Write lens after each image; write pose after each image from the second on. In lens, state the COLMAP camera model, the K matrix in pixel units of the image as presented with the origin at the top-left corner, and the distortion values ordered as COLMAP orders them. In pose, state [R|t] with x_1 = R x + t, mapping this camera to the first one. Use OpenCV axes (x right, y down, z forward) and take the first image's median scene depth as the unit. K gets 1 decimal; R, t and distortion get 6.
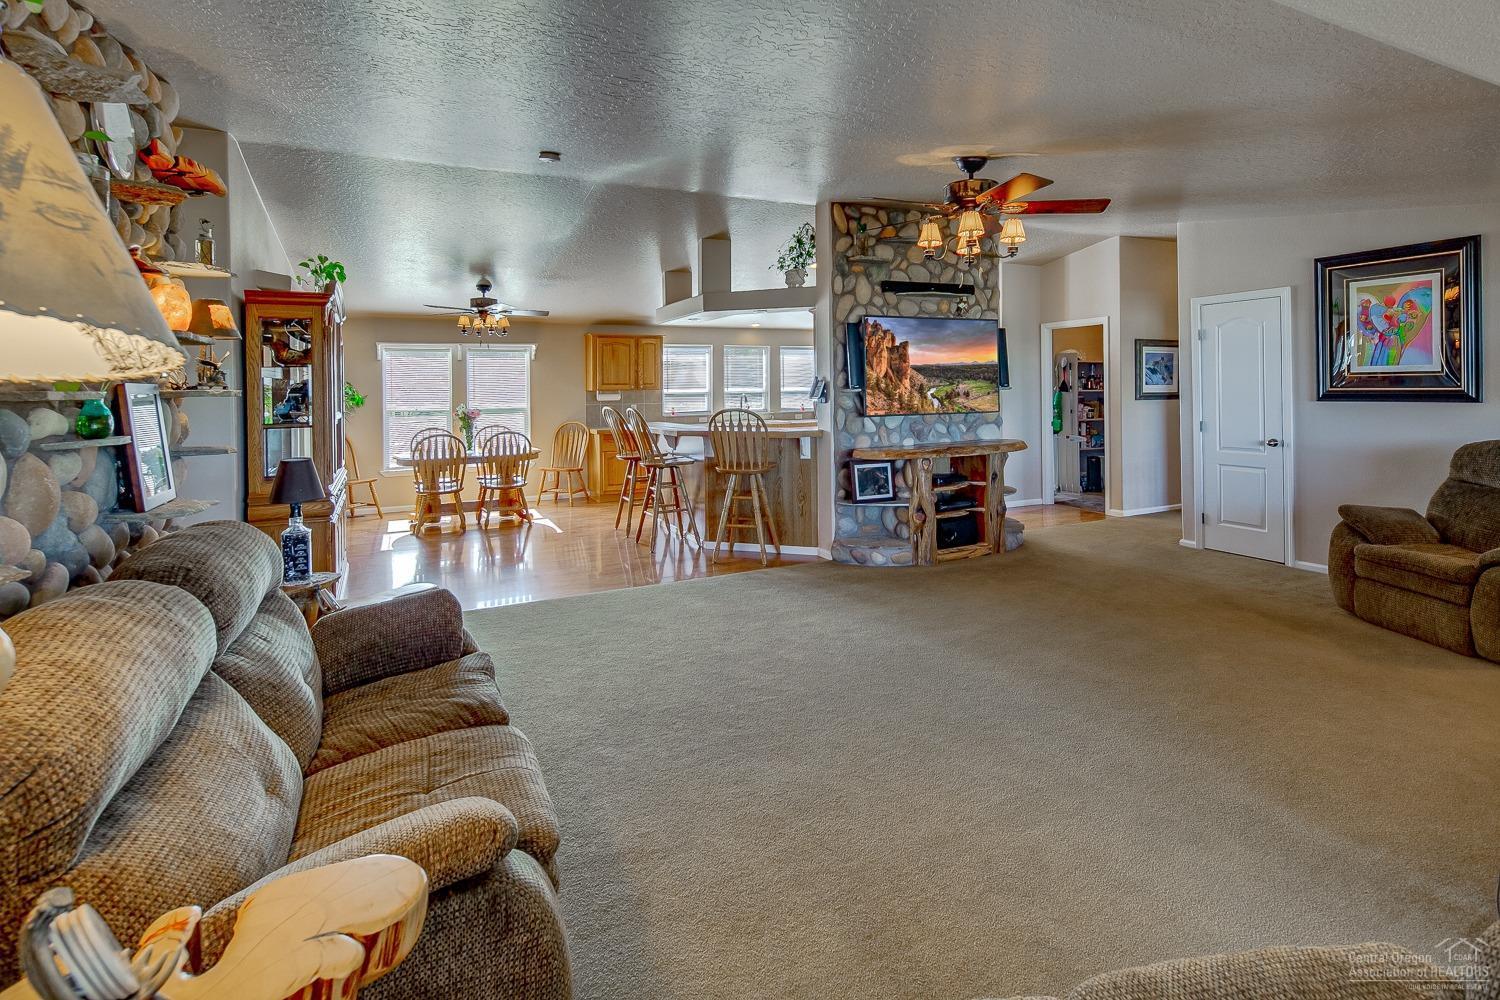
lens RADIAL K [[726.7, 0, 746.2], [0, 726.7, 382.3], [0, 0, 1]] dist [0.003991, 0.000008]
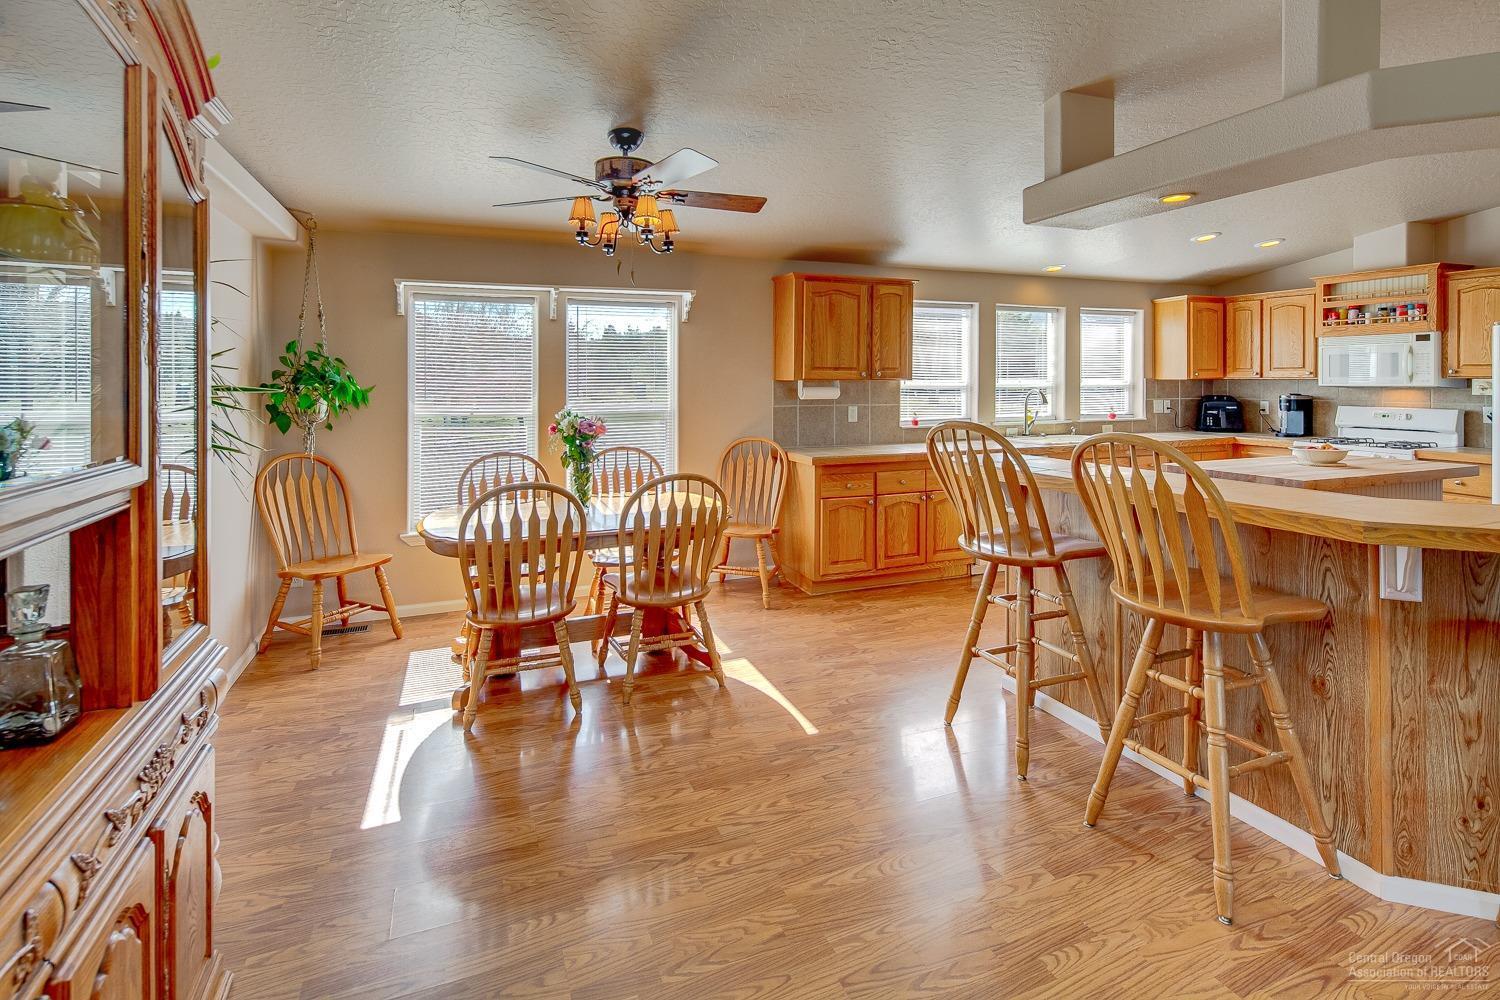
lens RADIAL K [[726.7, 0, 746.2], [0, 726.7, 382.3], [0, 0, 1]] dist [0.003991, 0.000008]
pose [[0.997413, 0.012412, -0.070803, -0.202331], [-0.011771, 0.999886, 0.009466, 0.008016], [0.070912, -0.008608, 0.997445, 0.453316]]
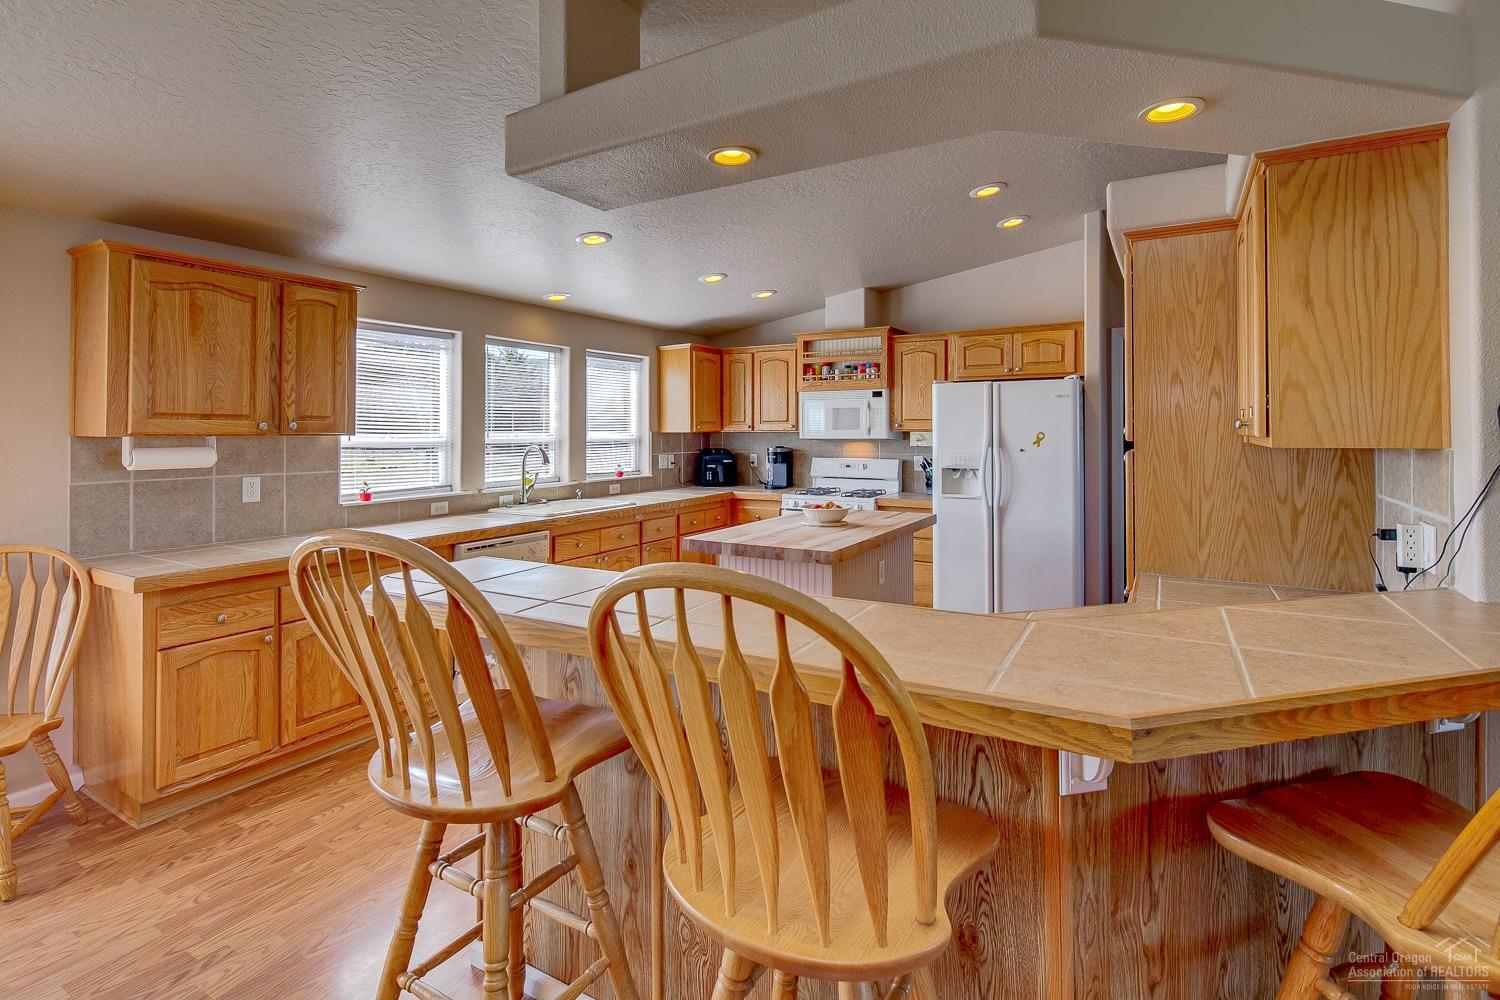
lens RADIAL K [[721.2, 0, 736.3], [0, 721.2, 427.3], [0, 0, 1]] dist [0.000736, -0.000029]
pose [[0.840667, 0.013723, 0.541378, -0.151252], [-0.010887, 0.999905, -0.008440, 0.007143], [-0.541443, 0.001201, 0.840737, 0.600699]]
